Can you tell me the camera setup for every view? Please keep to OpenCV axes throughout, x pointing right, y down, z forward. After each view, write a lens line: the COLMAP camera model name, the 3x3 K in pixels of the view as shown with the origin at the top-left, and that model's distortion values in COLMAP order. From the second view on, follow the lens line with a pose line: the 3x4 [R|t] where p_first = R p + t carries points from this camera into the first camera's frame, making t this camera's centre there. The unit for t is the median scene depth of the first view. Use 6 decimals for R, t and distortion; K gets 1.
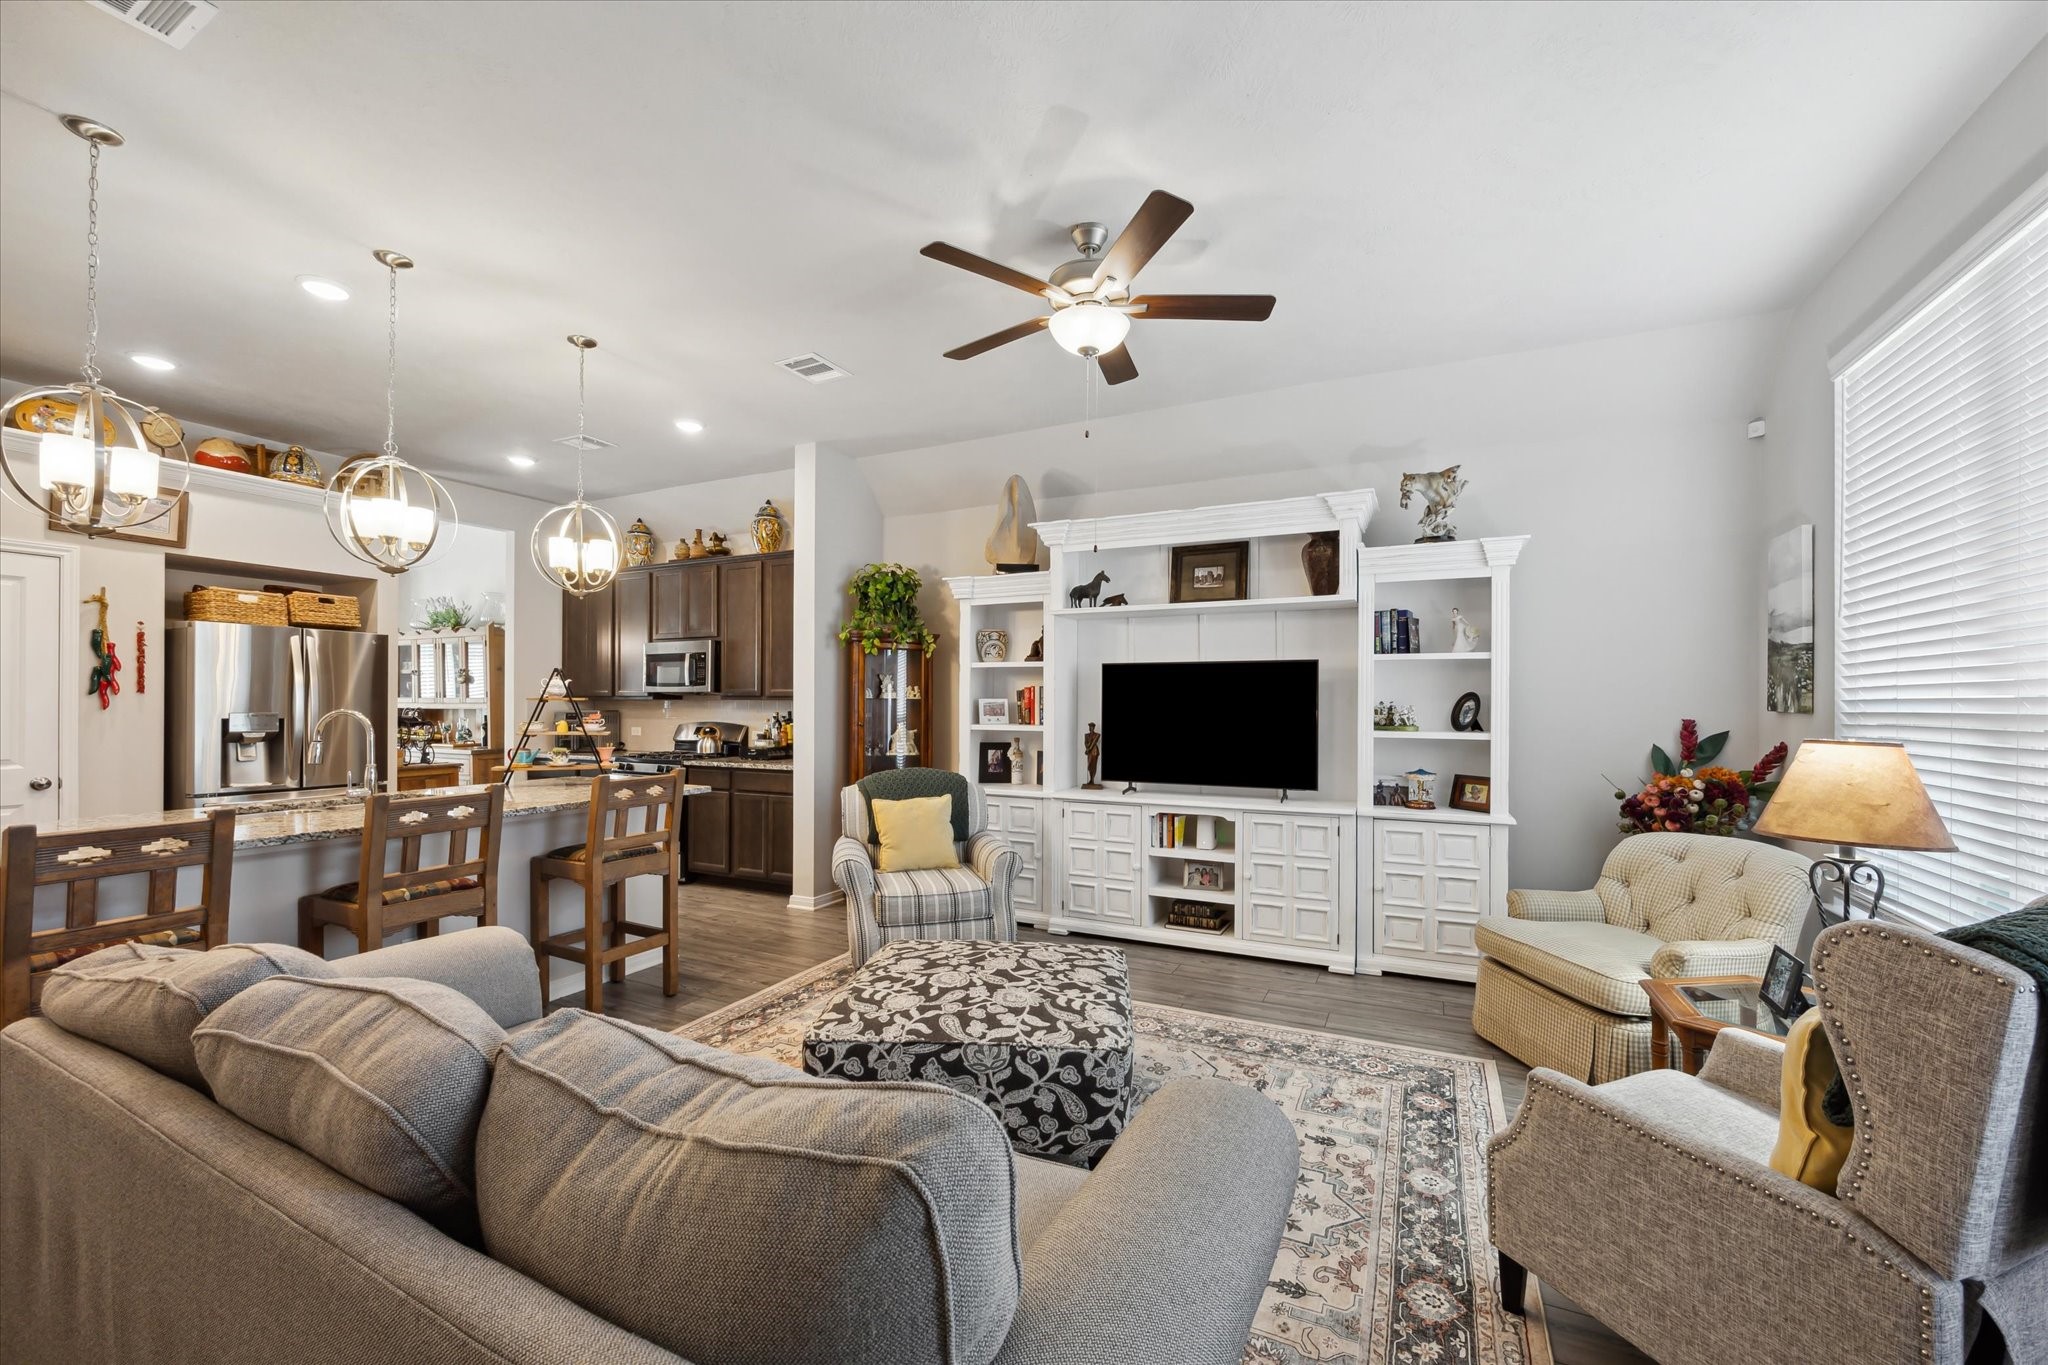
lens RADIAL K [[799.2, 0, 1030.9], [0, 799.2, 703.2], [0, 0, 1]] dist [-0.005939, -0.000241]
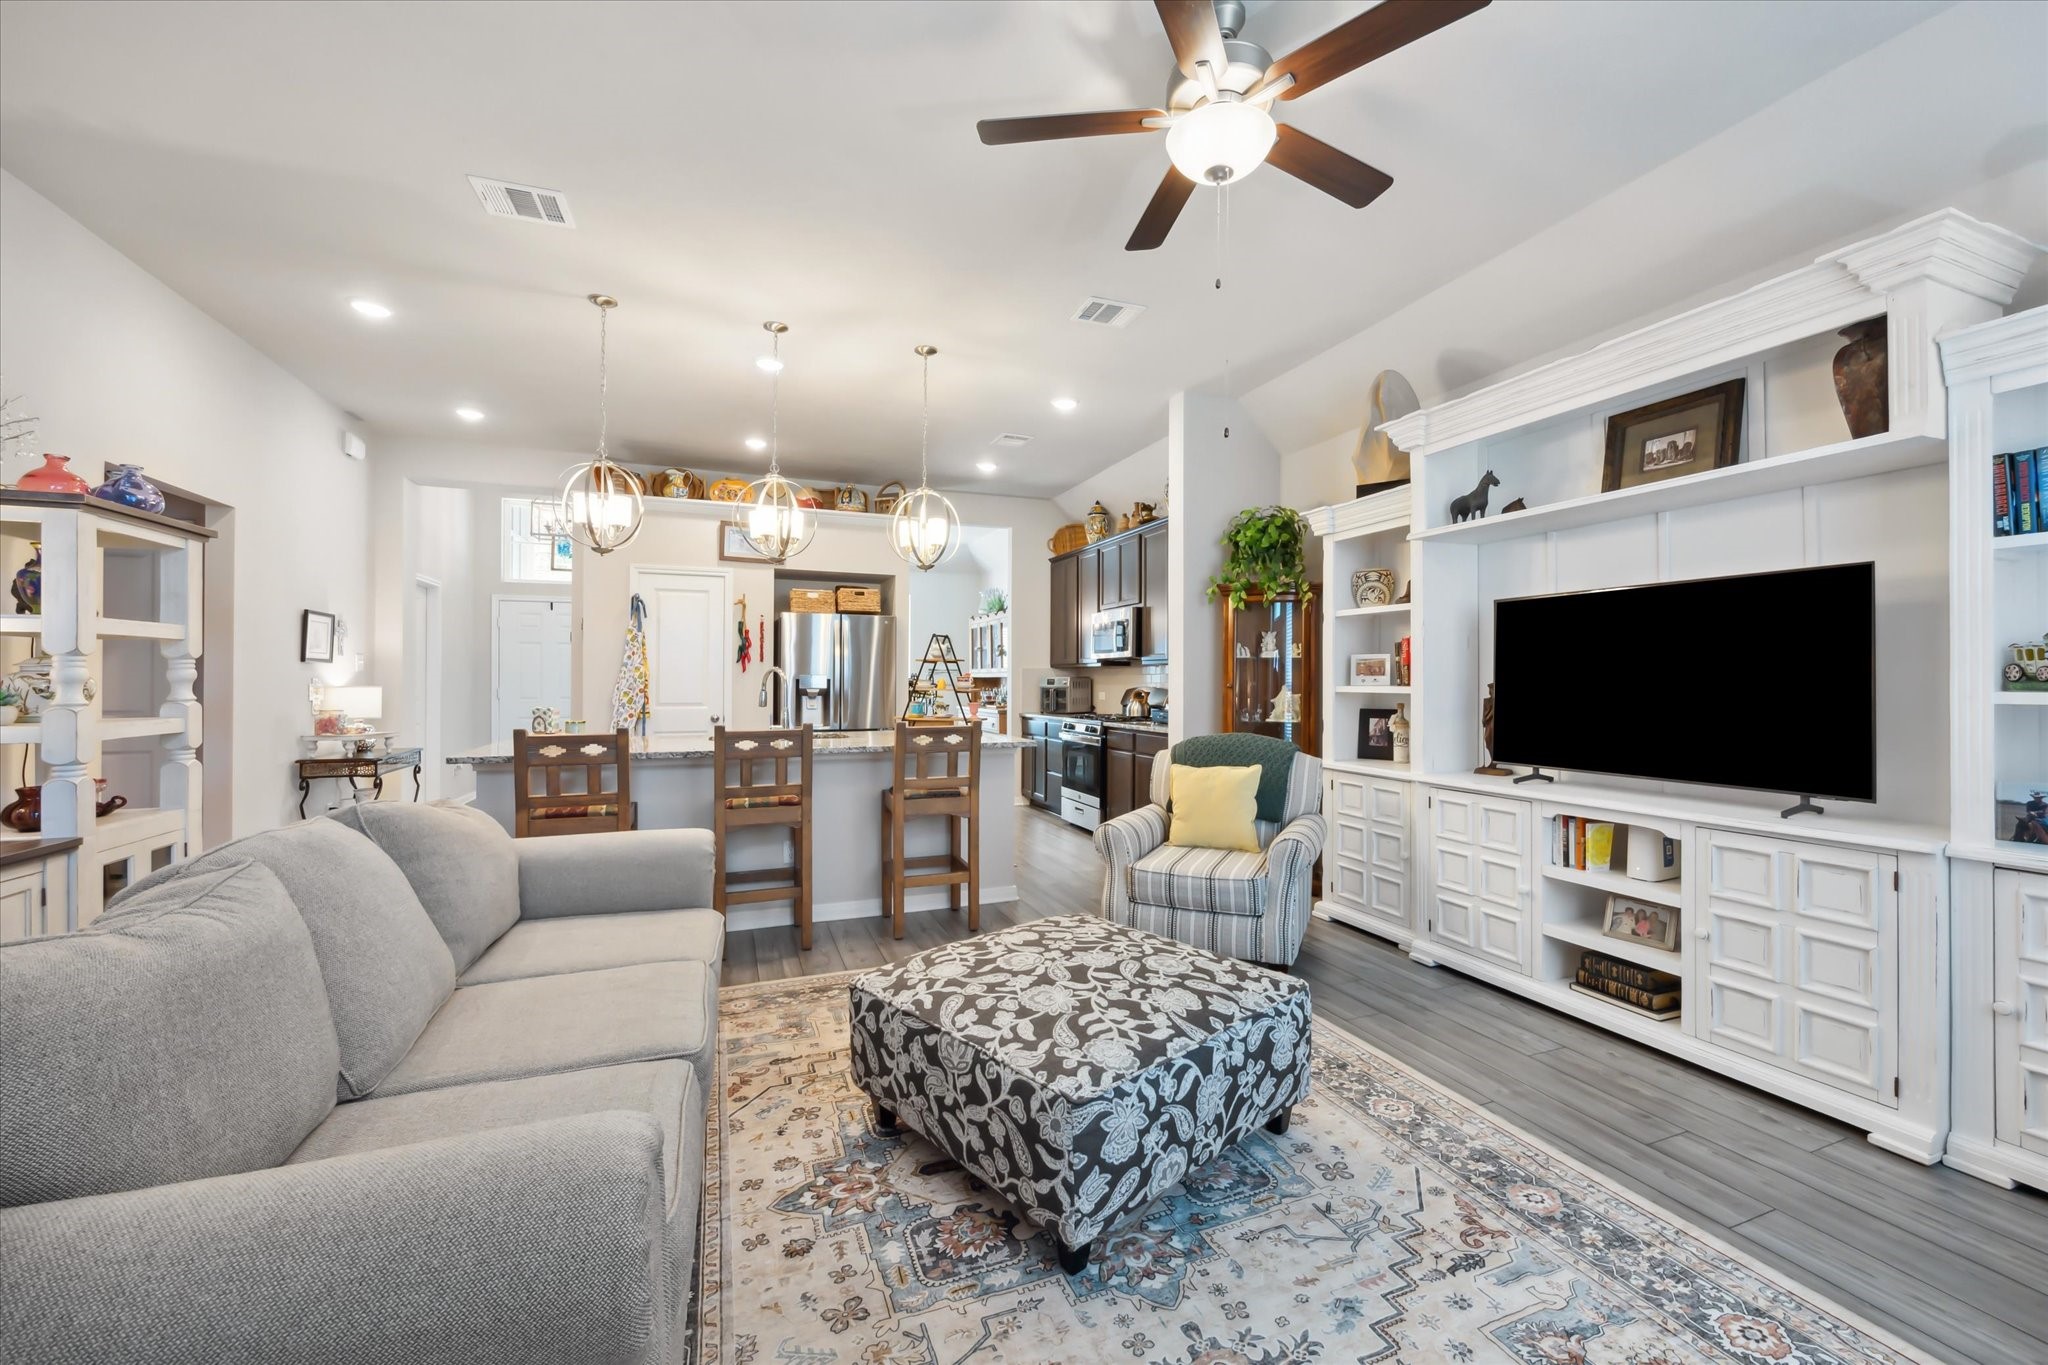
lens RADIAL K [[799.2, 0, 1042.6], [0, 799.2, 674.5], [0, 0, 1]] dist [-0.005939, -0.000241]
pose [[0.744811, -0.007374, -0.667235, 0.314429], [0.002379, 0.999962, -0.008395, 0.026544], [0.667271, 0.004665, 0.744800, 0.233147]]
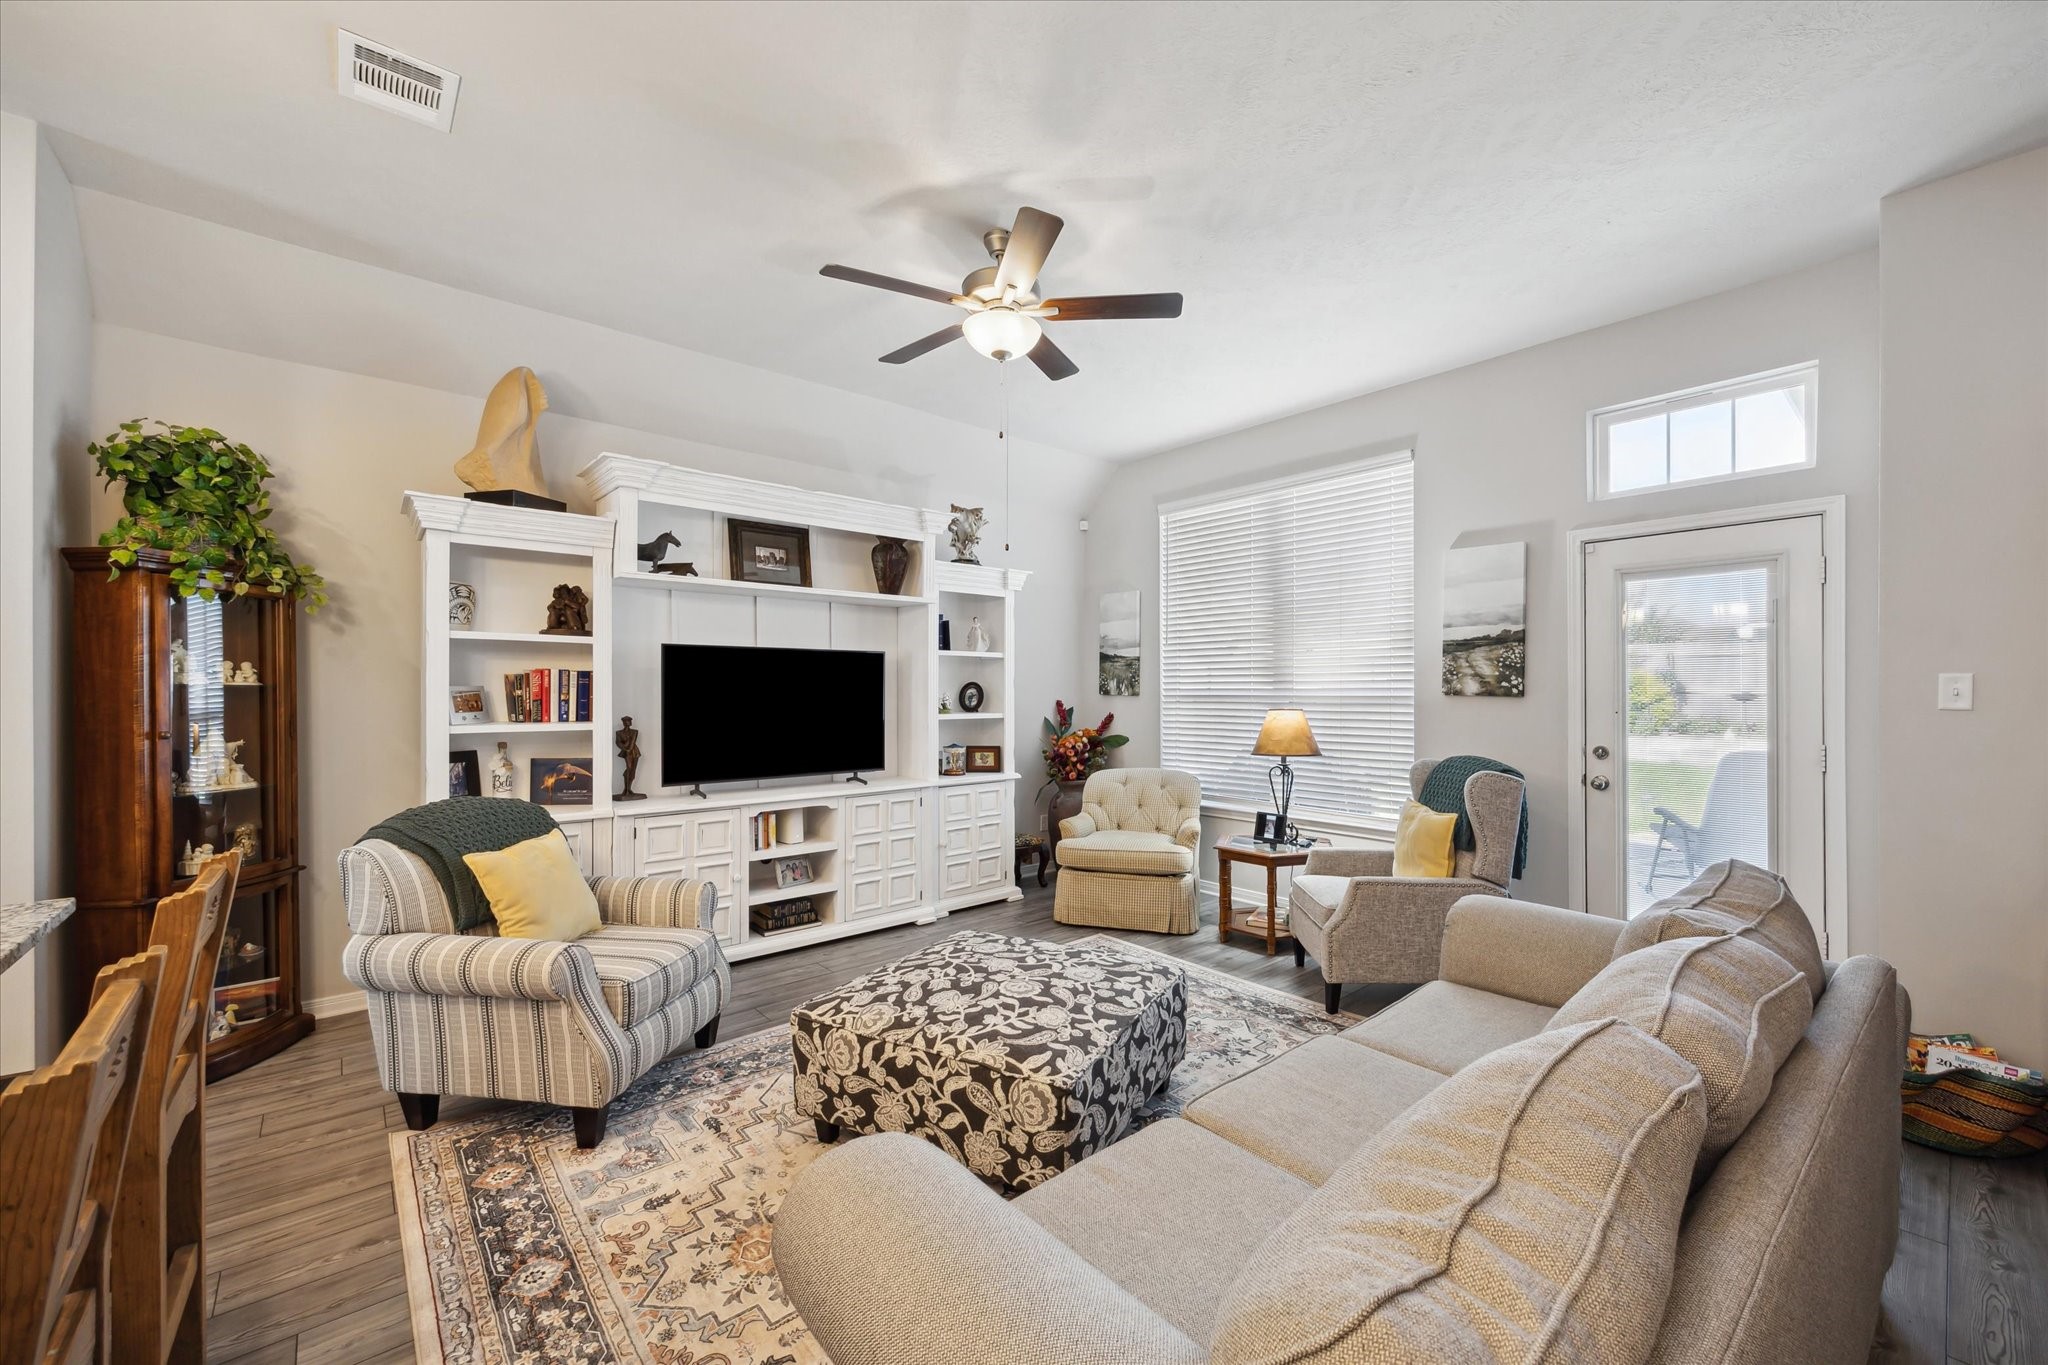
lens RADIAL K [[799.2, 0, 1045.7], [0, 799.2, 686.9], [0, 0, 1]] dist [-0.005939, -0.000241]
pose [[0.388180, -0.000755, 0.921583, -0.606604], [-0.000324, 0.999999, 0.000956, -0.007018], [-0.921583, -0.000669, 0.388180, 0.383126]]
